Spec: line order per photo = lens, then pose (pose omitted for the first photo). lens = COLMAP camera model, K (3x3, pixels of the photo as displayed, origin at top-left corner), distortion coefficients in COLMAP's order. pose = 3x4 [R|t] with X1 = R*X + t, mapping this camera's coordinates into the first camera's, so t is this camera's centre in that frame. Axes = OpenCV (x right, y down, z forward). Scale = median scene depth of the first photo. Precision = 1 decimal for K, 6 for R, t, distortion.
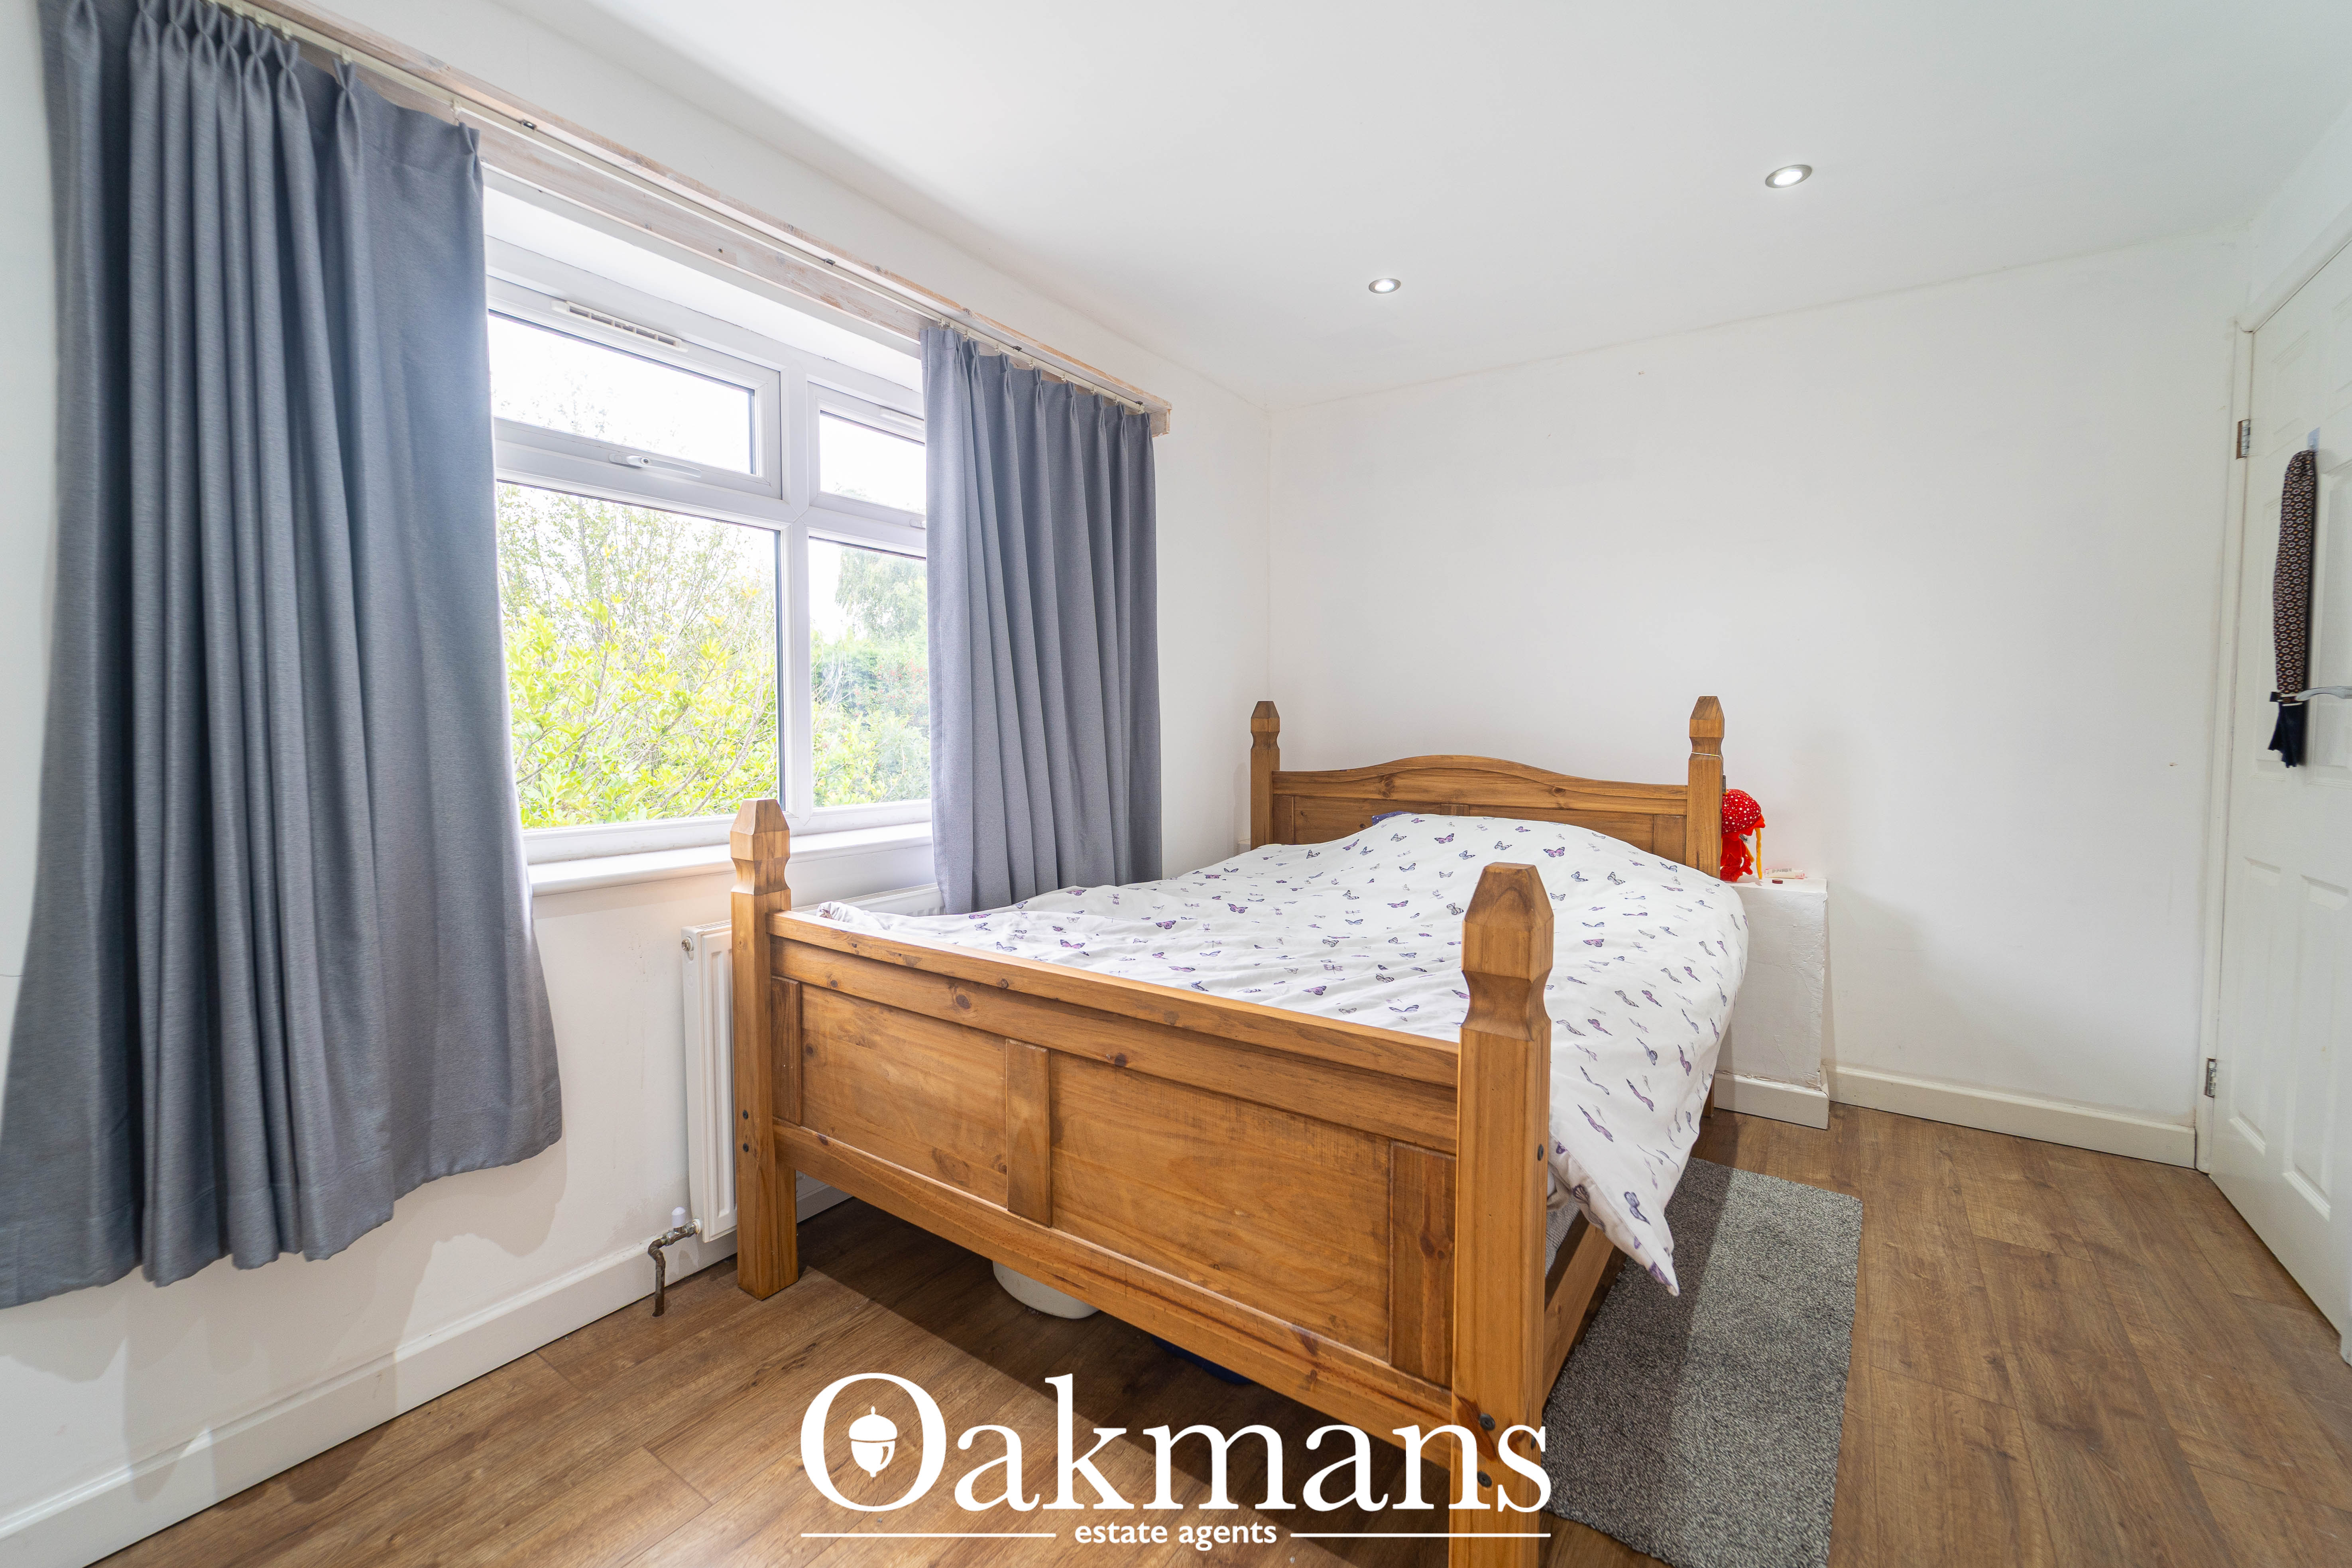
lens RADIAL K [[943.4, 0, 1177.0], [0, 943.4, 767.5], [0, 0, 1]] dist [0.001981, -0.000405]
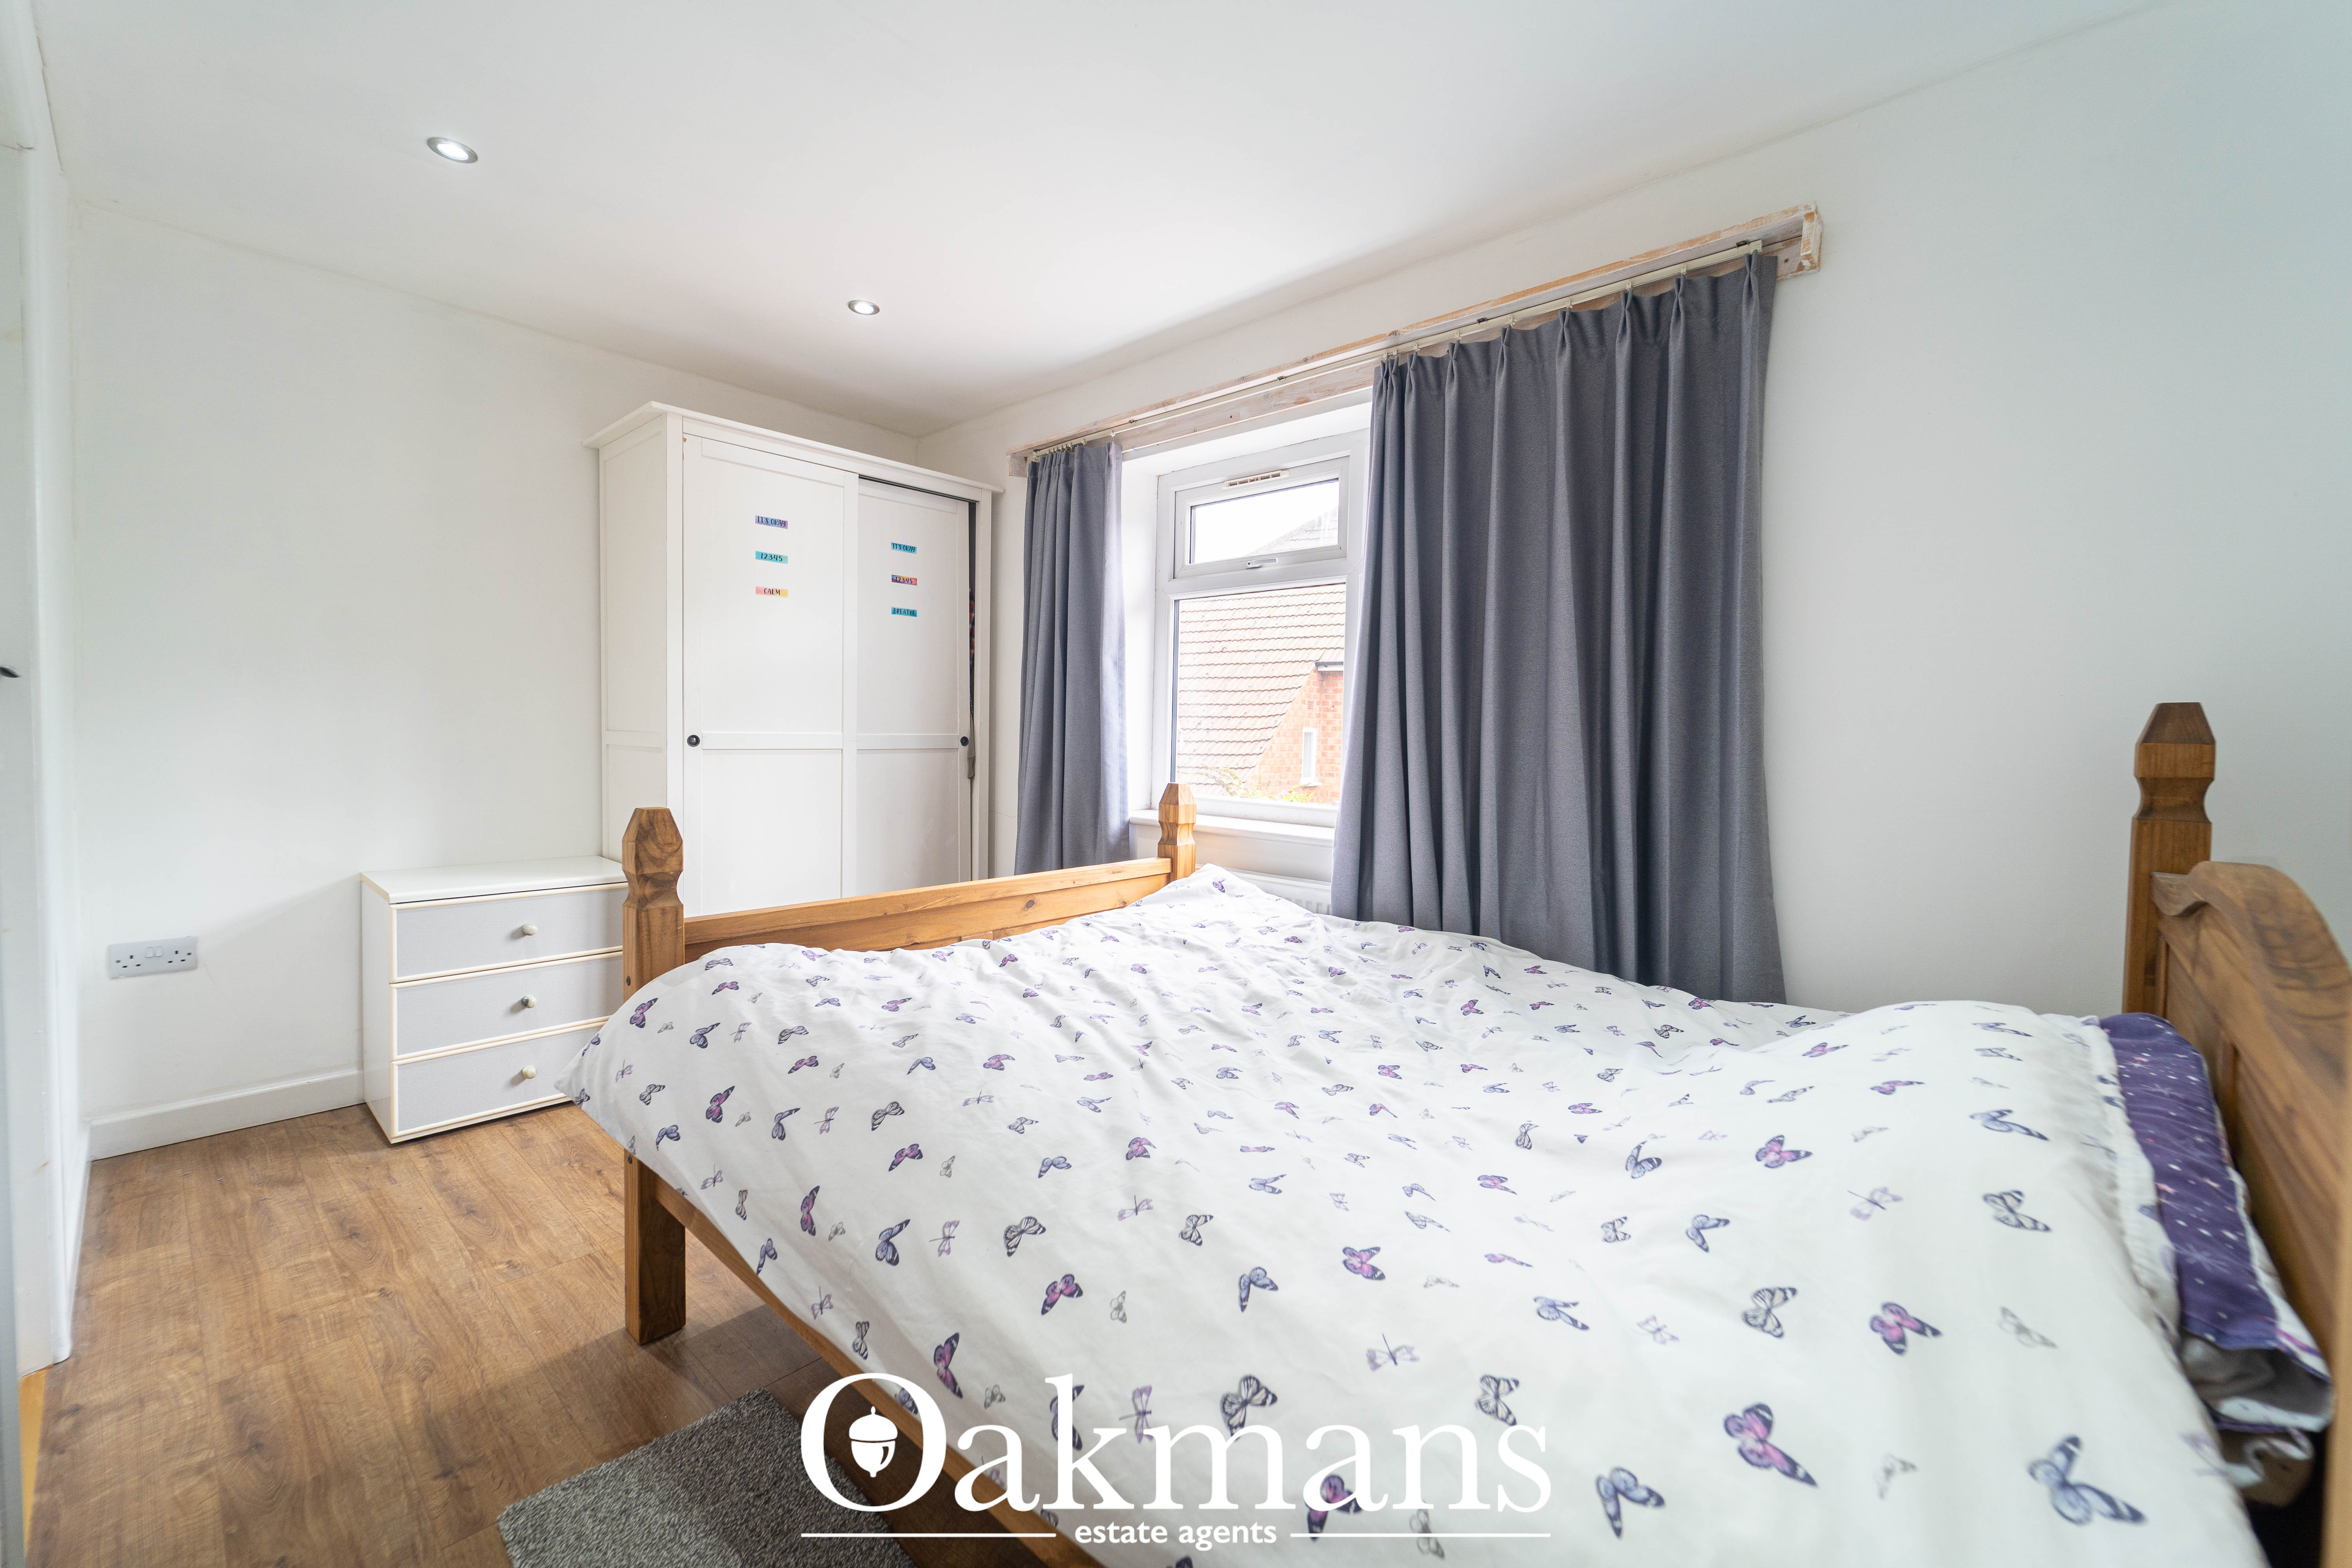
lens RADIAL K [[943.4, 0, 1177.0], [0, 943.4, 767.5], [0, 0, 1]] dist [0.001981, -0.000405]
pose [[-0.120877, 0.040460, -0.991843, 0.858452], [-0.062835, 0.996853, 0.048322, -0.053534], [0.990677, 0.068164, -0.117955, 0.947195]]
